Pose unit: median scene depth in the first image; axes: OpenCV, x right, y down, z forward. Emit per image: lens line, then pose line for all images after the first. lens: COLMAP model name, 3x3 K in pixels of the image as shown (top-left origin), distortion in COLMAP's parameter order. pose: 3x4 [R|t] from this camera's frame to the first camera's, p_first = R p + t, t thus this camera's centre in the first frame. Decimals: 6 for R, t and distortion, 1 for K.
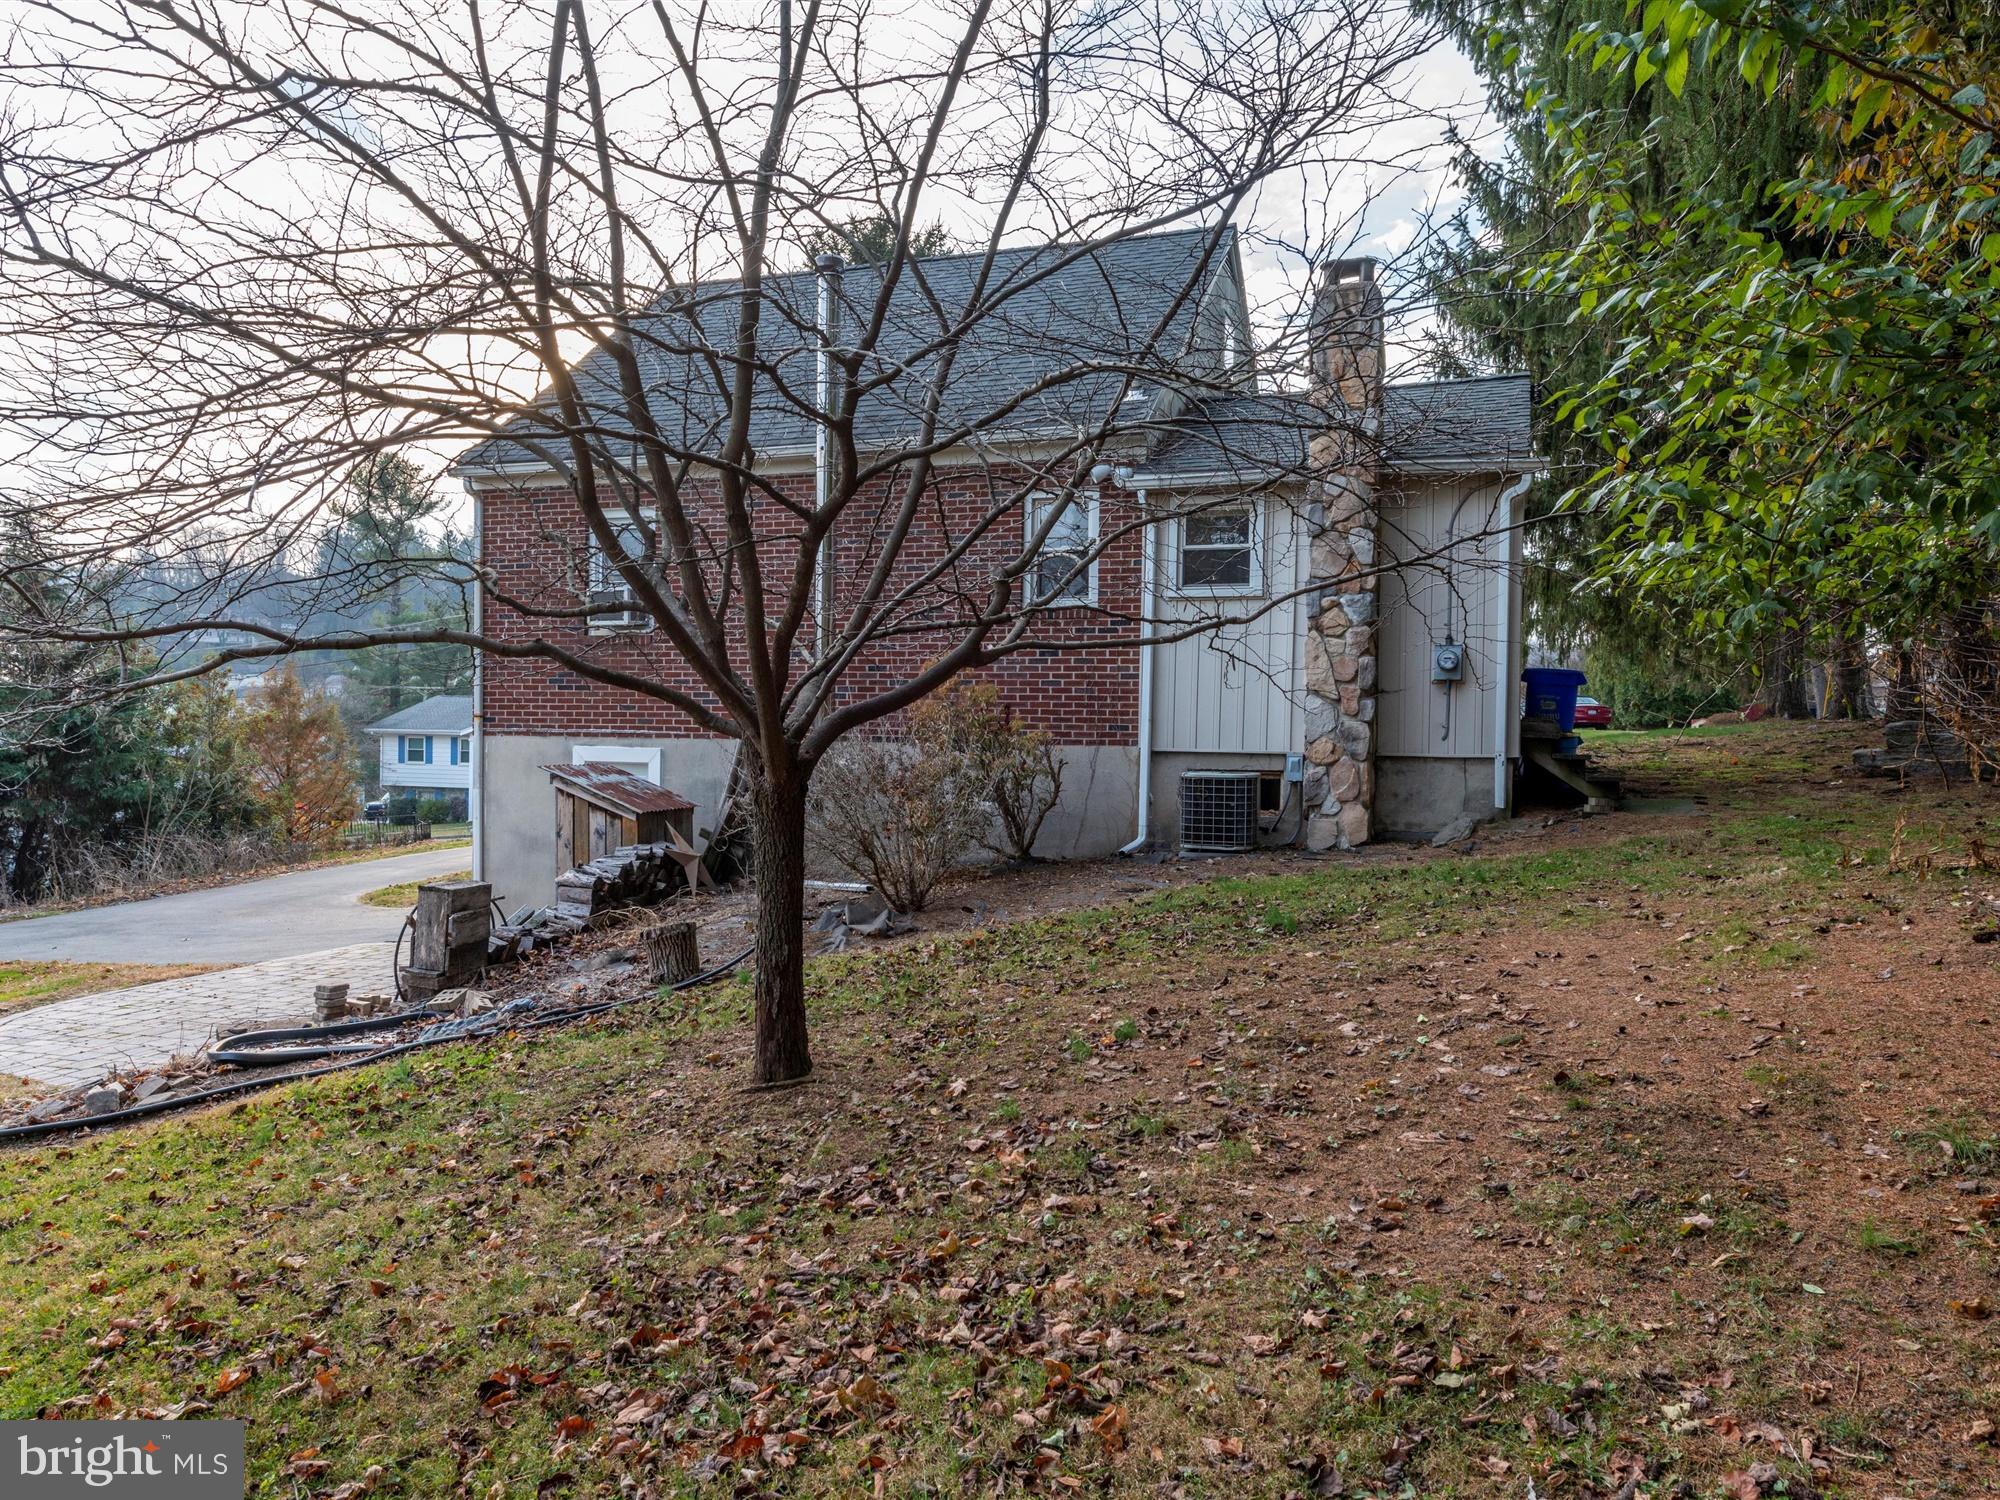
lens RADIAL K [[1372.6, 0, 1000.0], [0, 1372.6, 750.0], [0, 0, 1]] dist [0.005714, -0.004097]
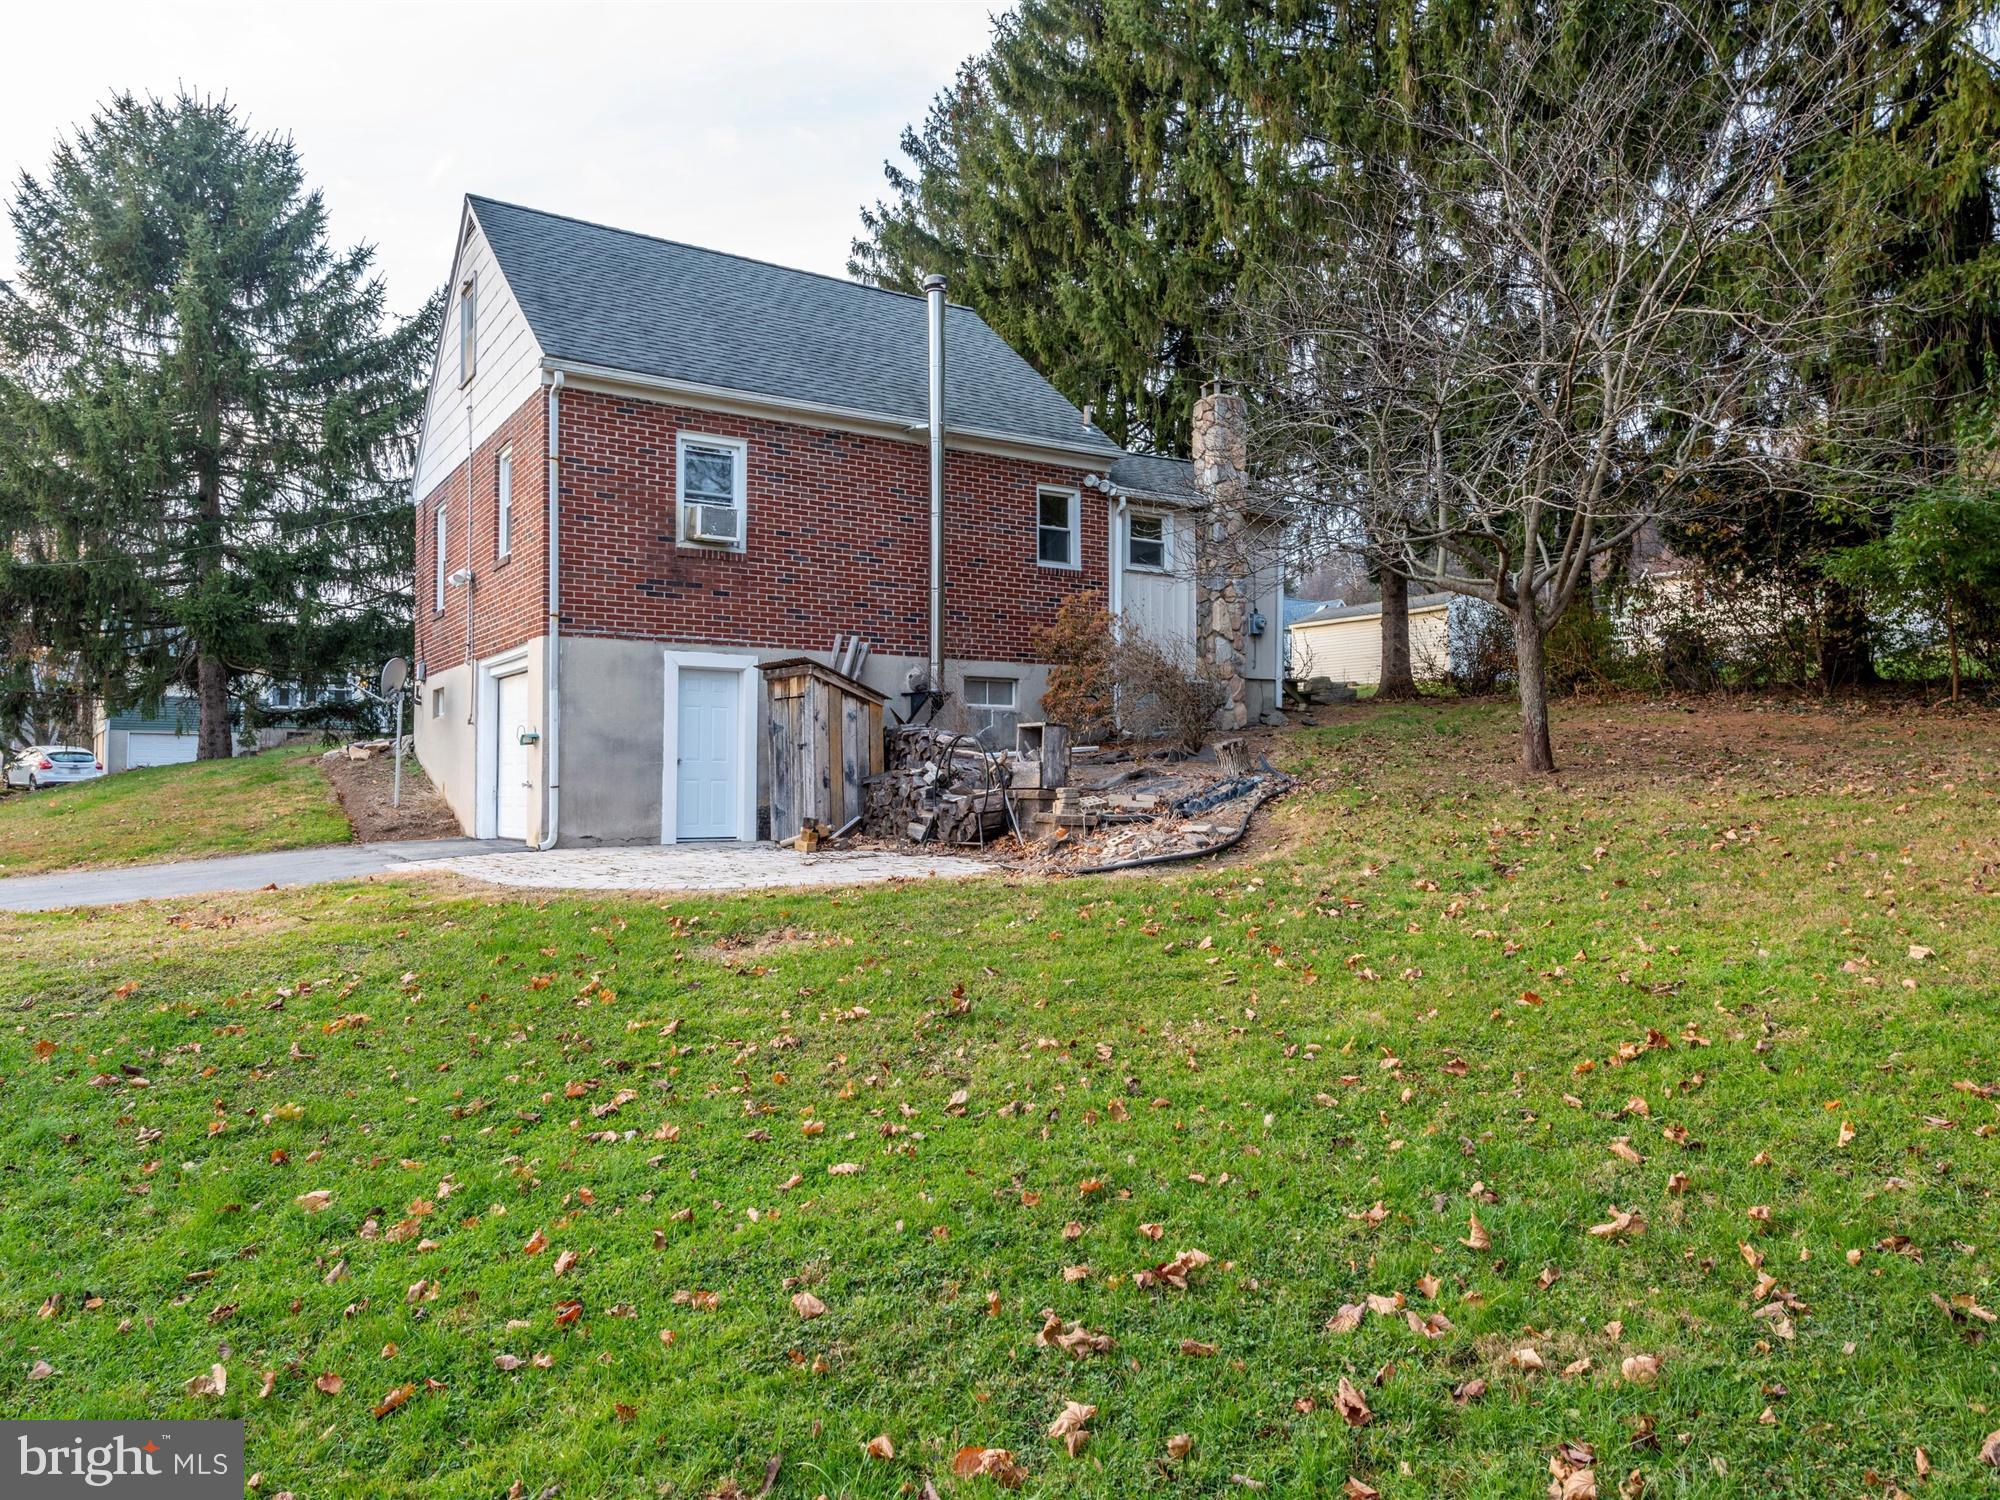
lens RADIAL K [[1372.6, 0, 1000.0], [0, 1372.6, 750.0], [0, 0, 1]] dist [0.005714, -0.004097]
pose [[0.609546, 0.007103, 0.792719, -1.167077], [0.021349, 0.999450, -0.025372, 0.124170], [-0.792463, 0.032389, 0.609059, 0.194806]]
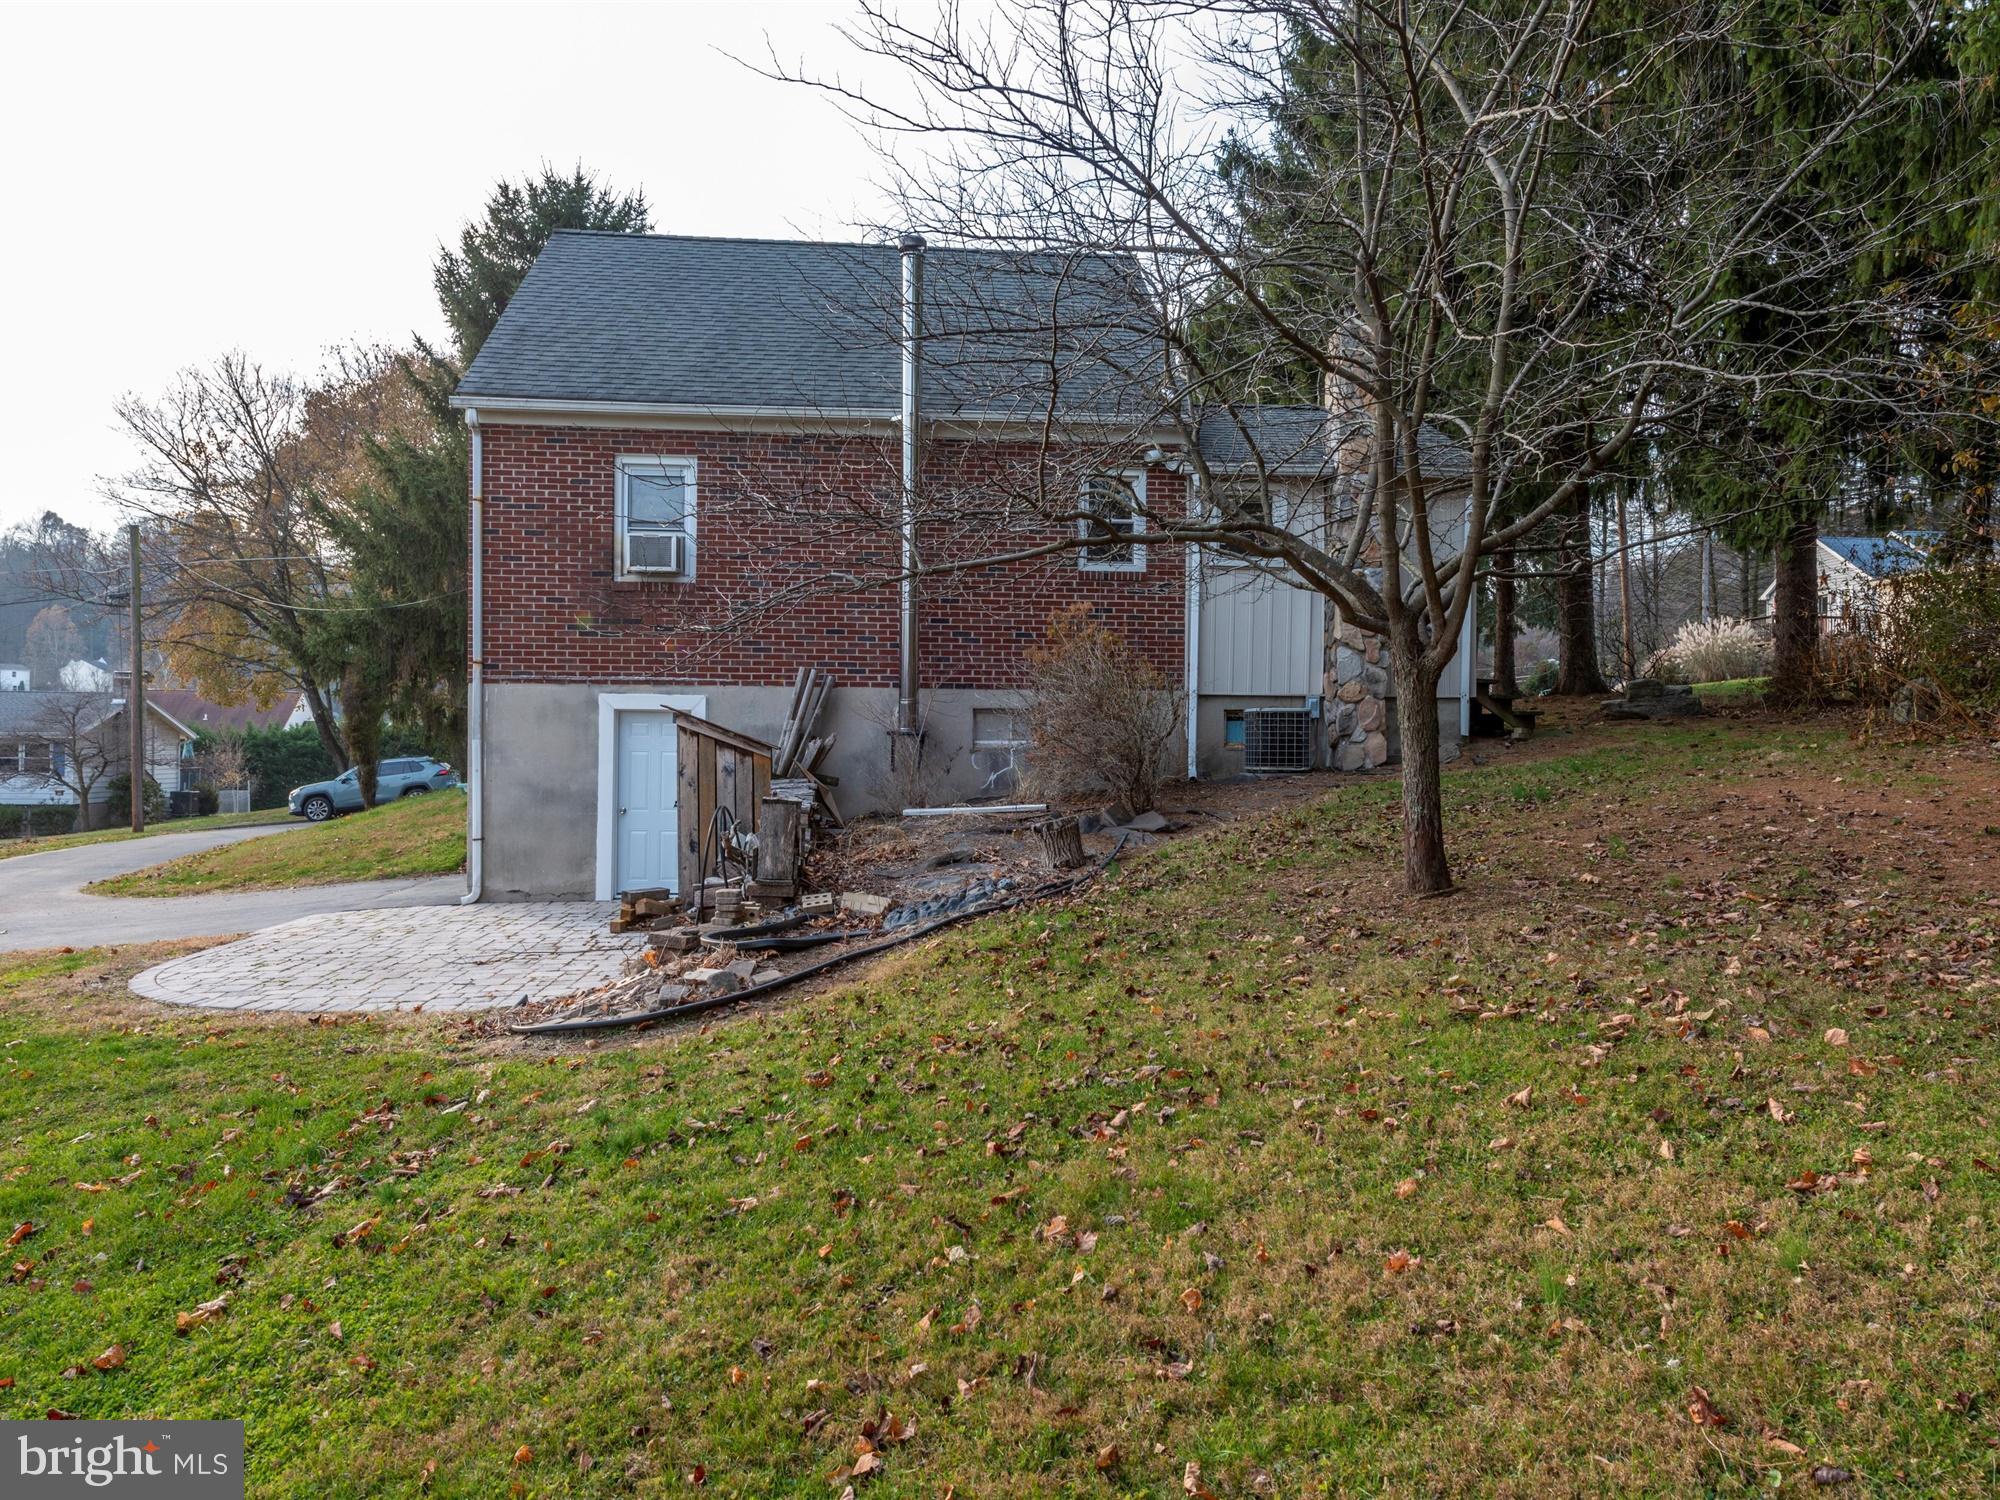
lens RADIAL K [[1372.6, 0, 1000.0], [0, 1372.6, 750.0], [0, 0, 1]] dist [0.005714, -0.004097]
pose [[0.908808, -0.005846, 0.417173, -0.545300], [0.010945, 0.999892, -0.009831, 0.059111], [-0.417070, 0.013500, 0.908774, -0.006814]]
